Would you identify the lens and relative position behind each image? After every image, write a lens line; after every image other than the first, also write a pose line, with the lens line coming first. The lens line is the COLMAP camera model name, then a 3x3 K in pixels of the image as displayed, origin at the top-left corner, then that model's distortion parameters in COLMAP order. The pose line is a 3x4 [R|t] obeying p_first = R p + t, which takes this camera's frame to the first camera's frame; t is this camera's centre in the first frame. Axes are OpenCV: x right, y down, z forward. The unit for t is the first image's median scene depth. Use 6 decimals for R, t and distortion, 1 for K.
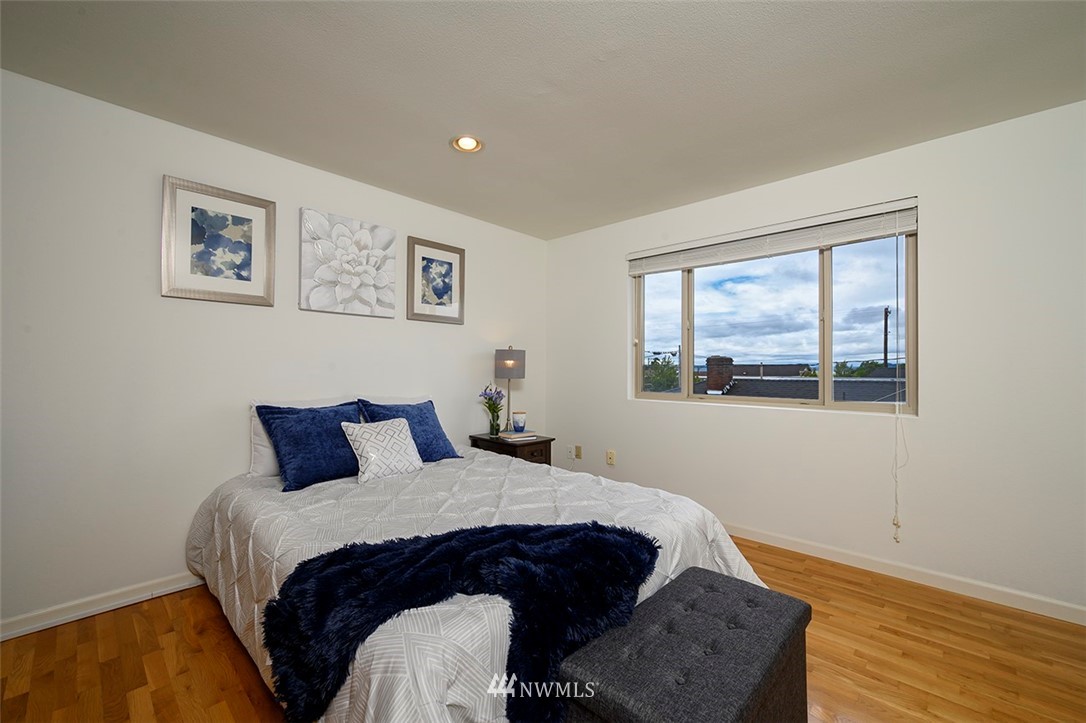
lens RADIAL K [[426.7, 0, 543.0], [0, 426.7, 368.0], [0, 0, 1]] dist [-0.002352, -0.000255]
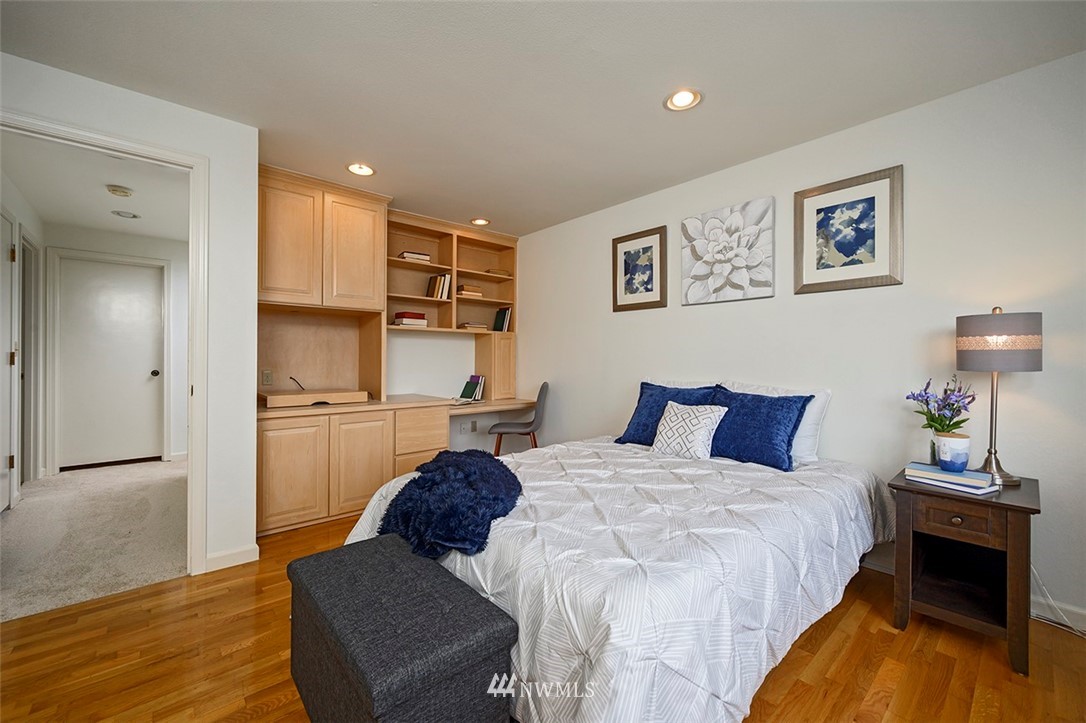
lens RADIAL K [[426.7, 0, 543.1], [0, 426.7, 359.3], [0, 0, 1]] dist [-0.002352, -0.000255]
pose [[-0.066524, -0.006416, -0.997764, 0.574616], [-0.004195, 0.999972, -0.006150, 0.019573], [0.997776, 0.003776, -0.066549, 0.615973]]
